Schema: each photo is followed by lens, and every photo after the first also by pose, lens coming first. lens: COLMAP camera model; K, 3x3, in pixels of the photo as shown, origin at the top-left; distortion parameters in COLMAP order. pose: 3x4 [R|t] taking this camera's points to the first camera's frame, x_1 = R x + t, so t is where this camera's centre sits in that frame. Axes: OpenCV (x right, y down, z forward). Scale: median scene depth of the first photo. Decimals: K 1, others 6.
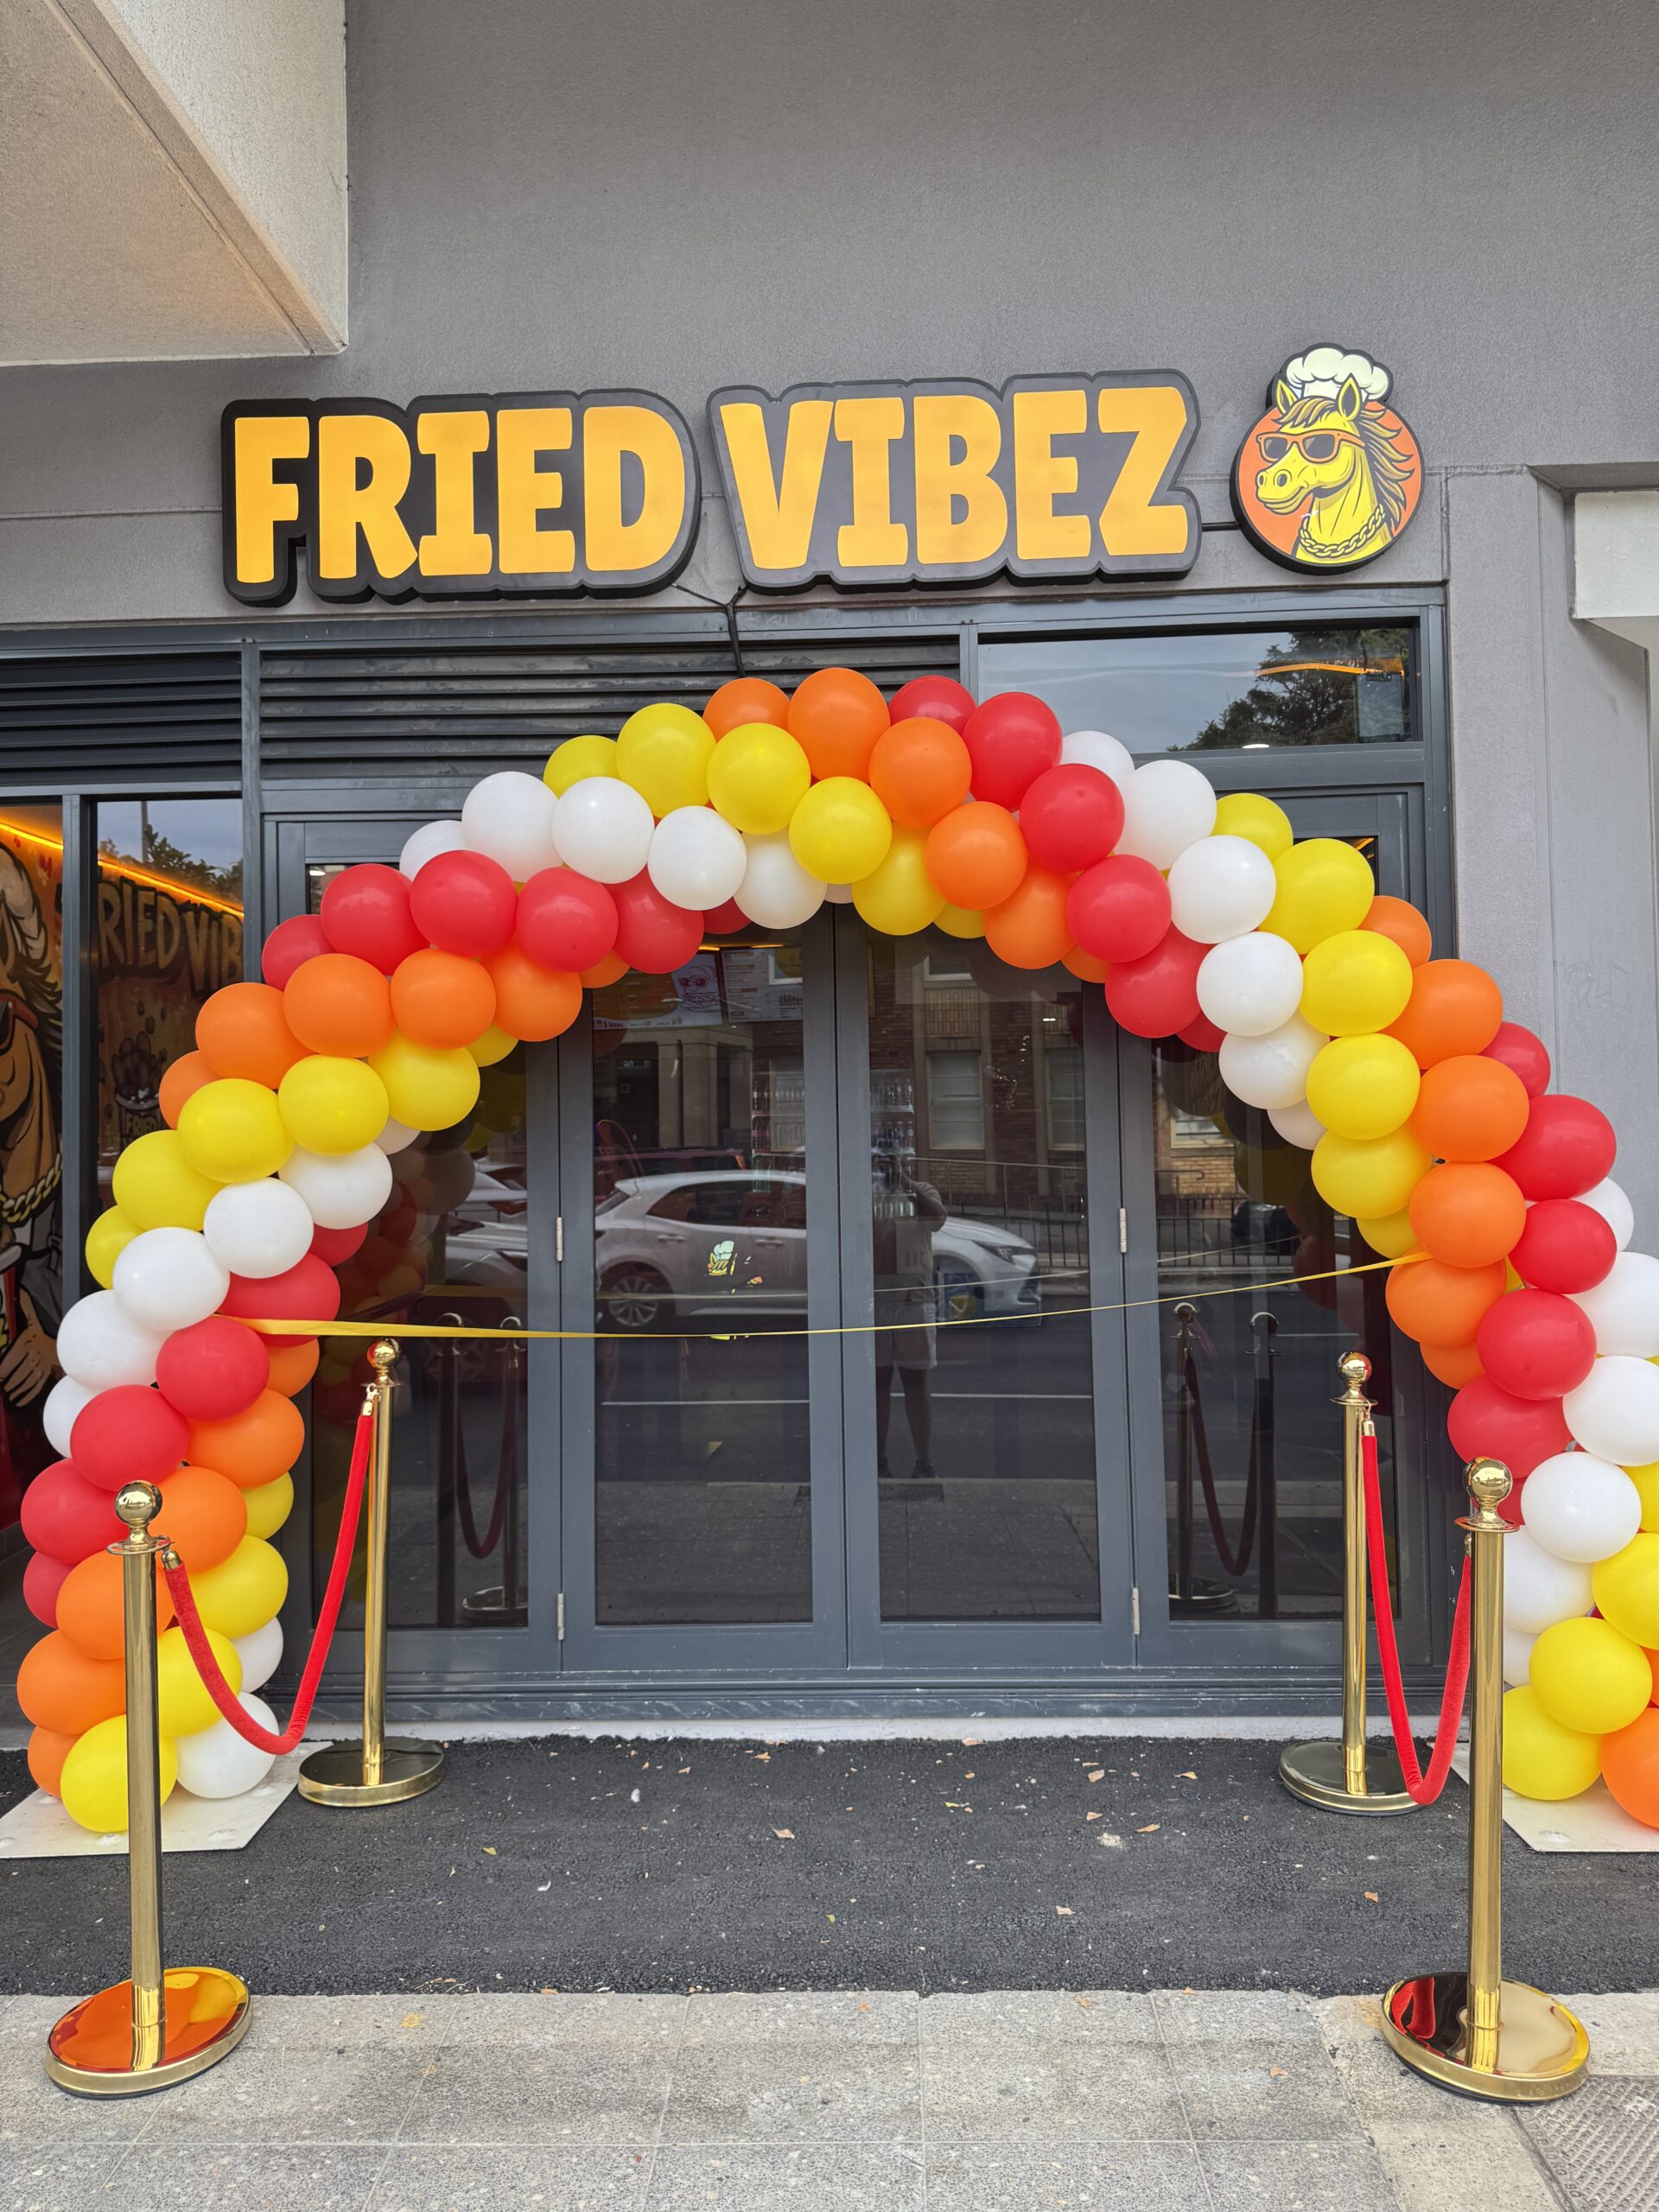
lens RADIAL K [[1543.0, 0, 840.2], [0, 1543.0, 1089.7], [0, 0, 1]] dist [-0.005482, -0.003359]
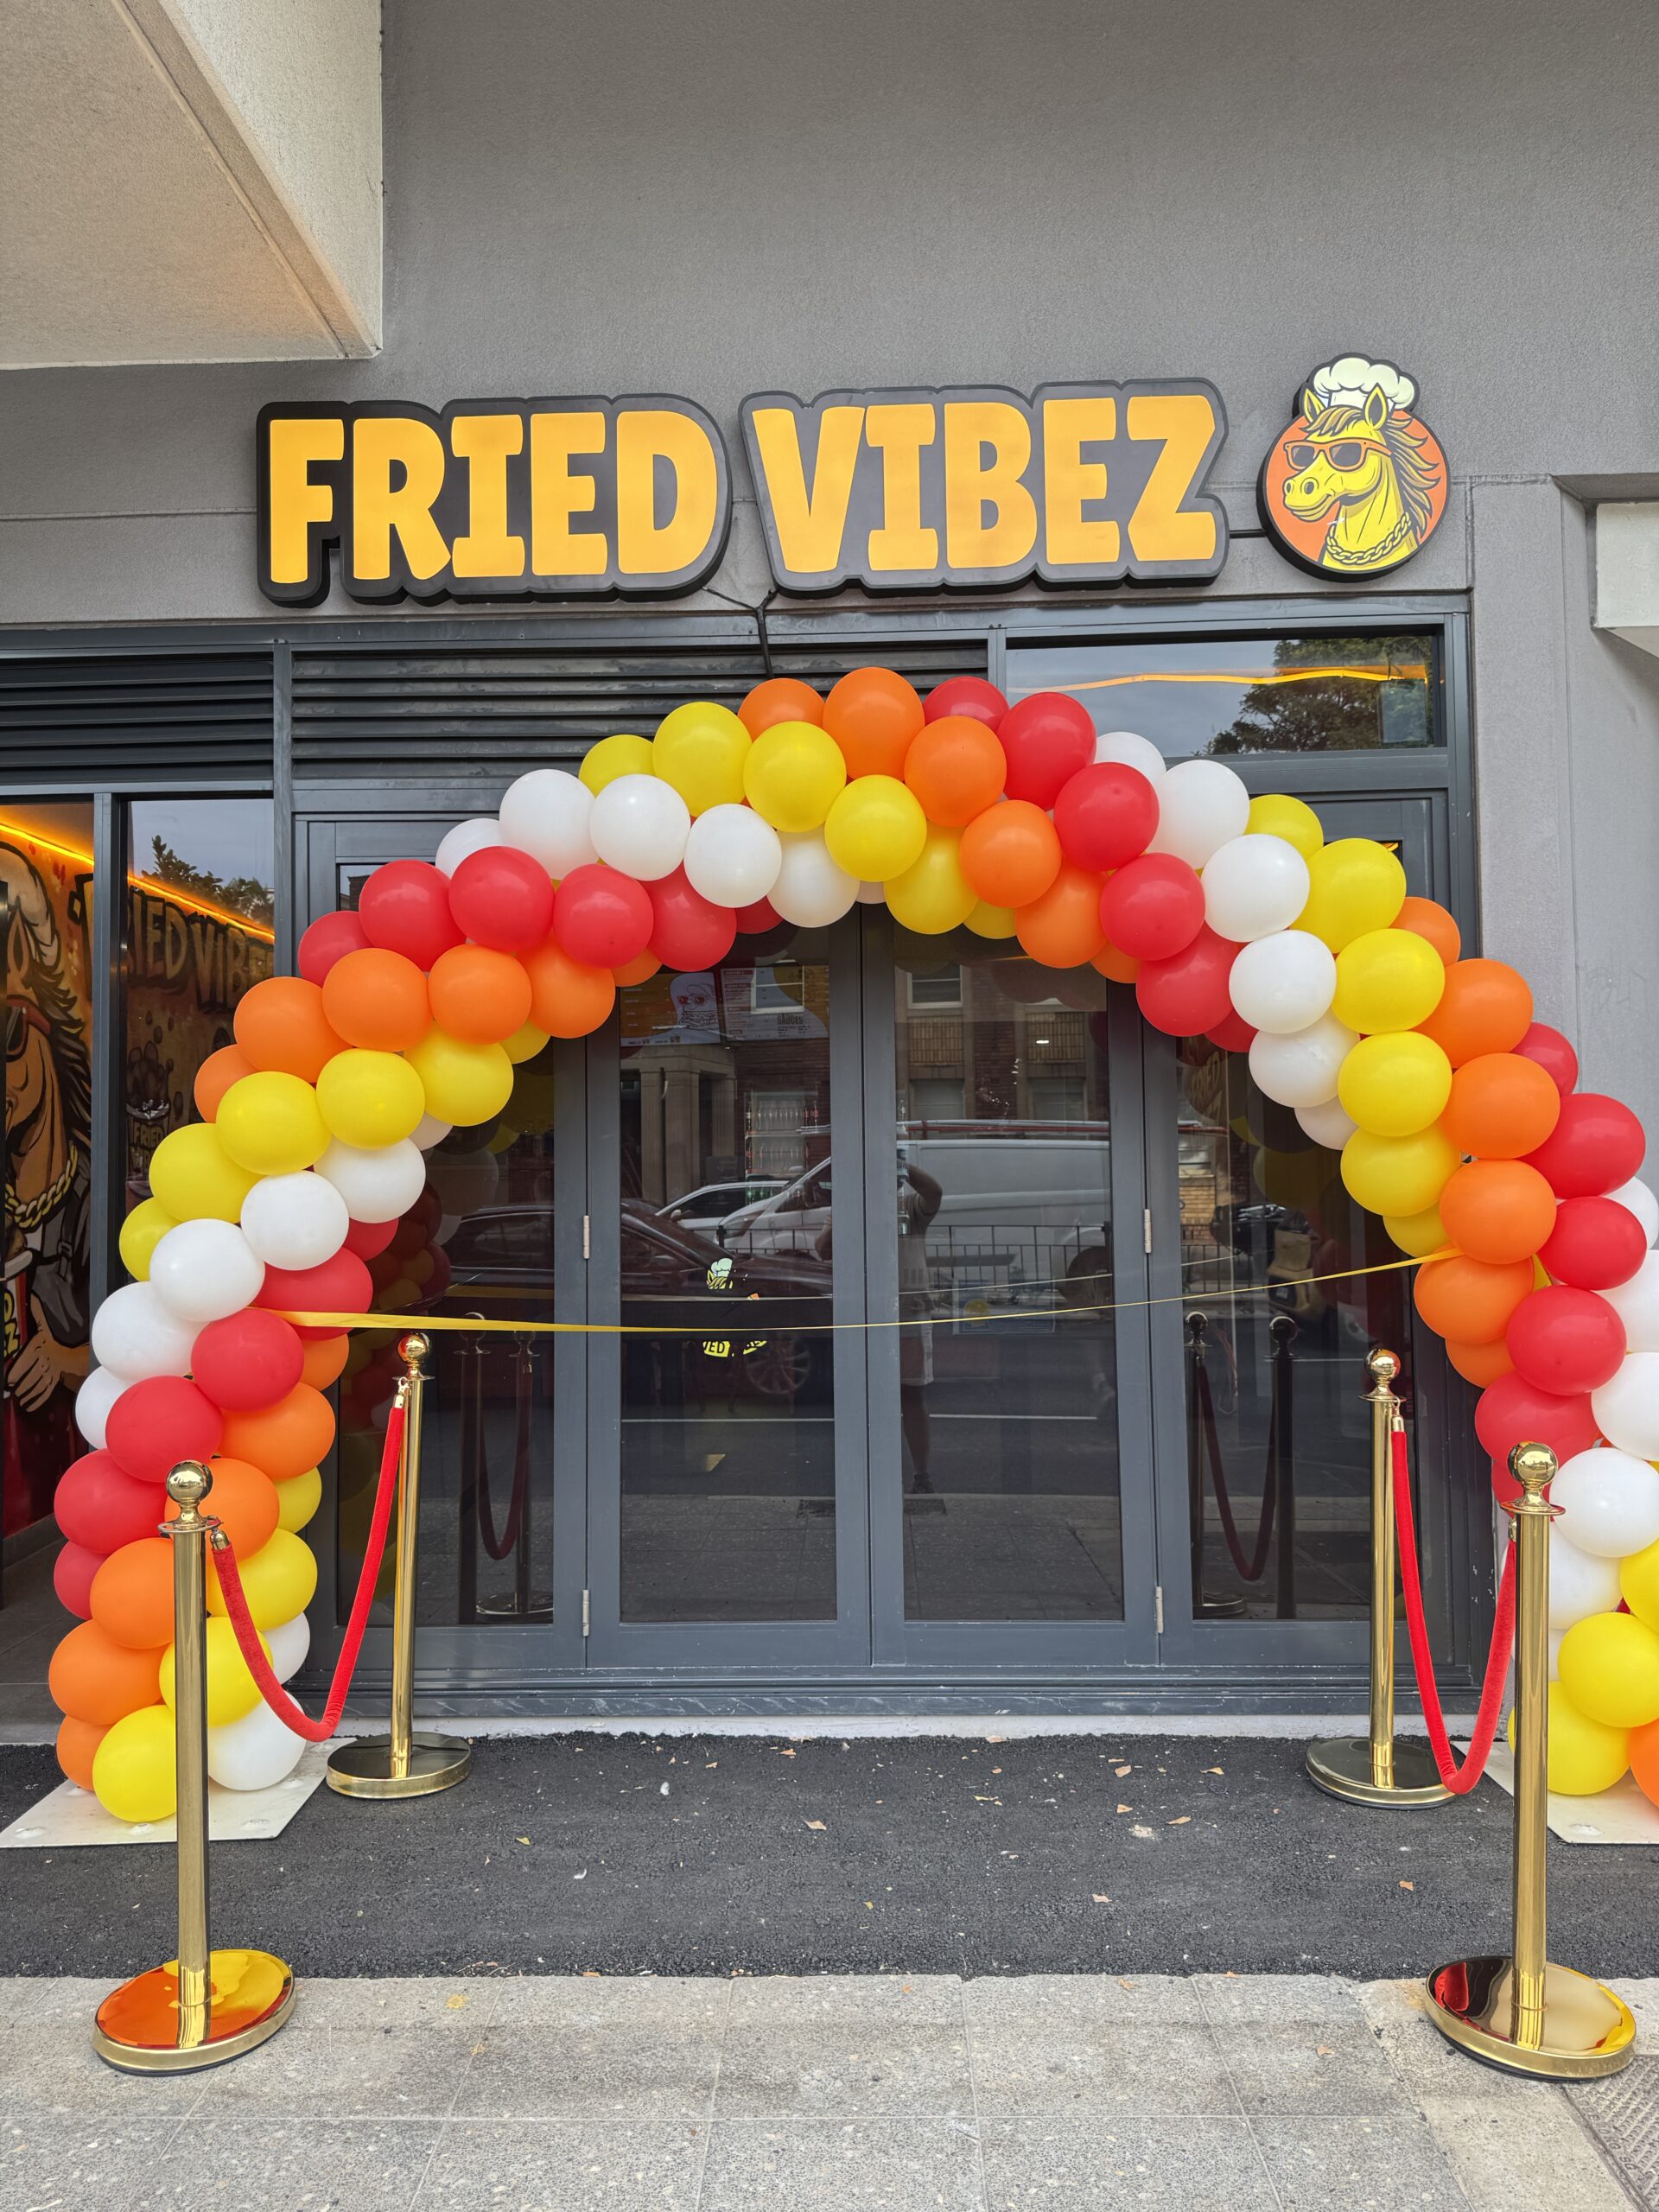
lens RADIAL K [[1540.4, 0, 829.5], [0, 1540.4, 1106.0], [0, 0, 1]] dist [-0.003544, -0.003650]
pose [[0.999981, 0.005507, 0.002940, -0.028357], [-0.005487, 0.999962, -0.006760, 0.018120], [-0.002977, 0.006744, 0.999973, -0.004912]]
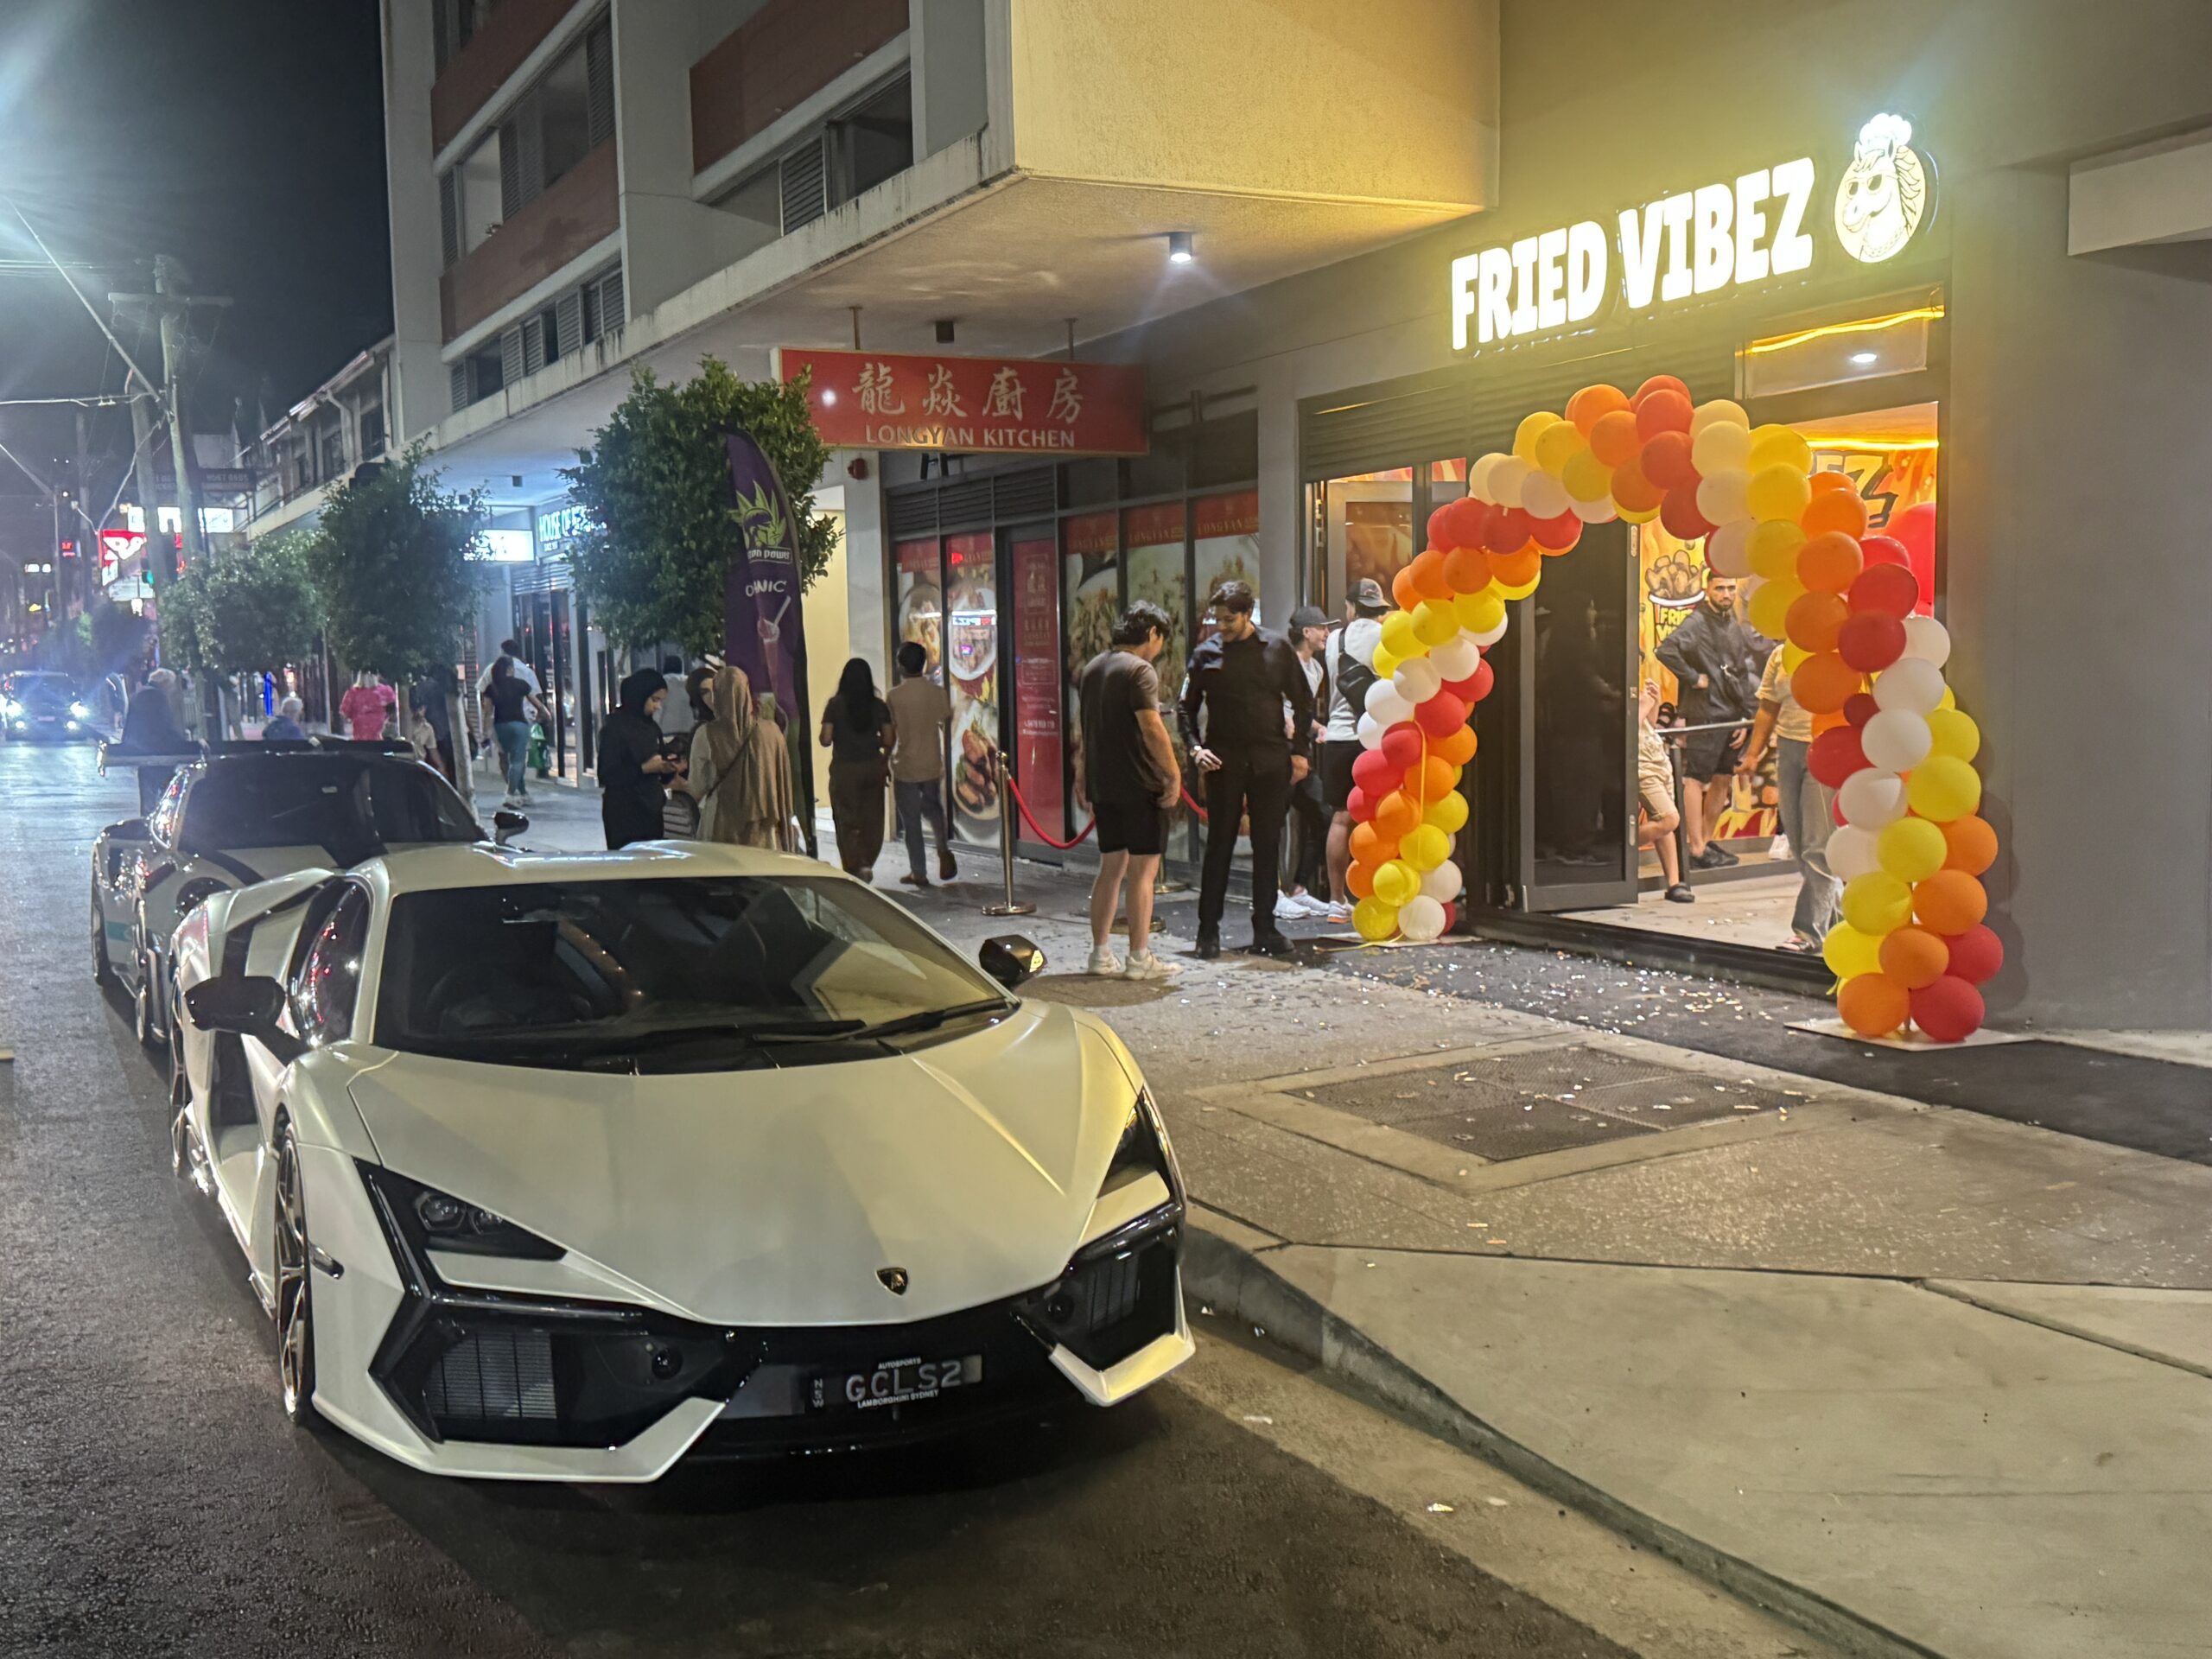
lens RADIAL K [[2258.2, 0, 1106.0], [0, 2258.2, 829.5], [0, 0, 1]] dist [0.197655, -0.503973]
pose [[0.481921, 0.072954, -0.873172, 2.019301], [0.043478, 0.993309, 0.106988, -0.052512], [0.875135, -0.089523, 0.475525, -0.842917]]
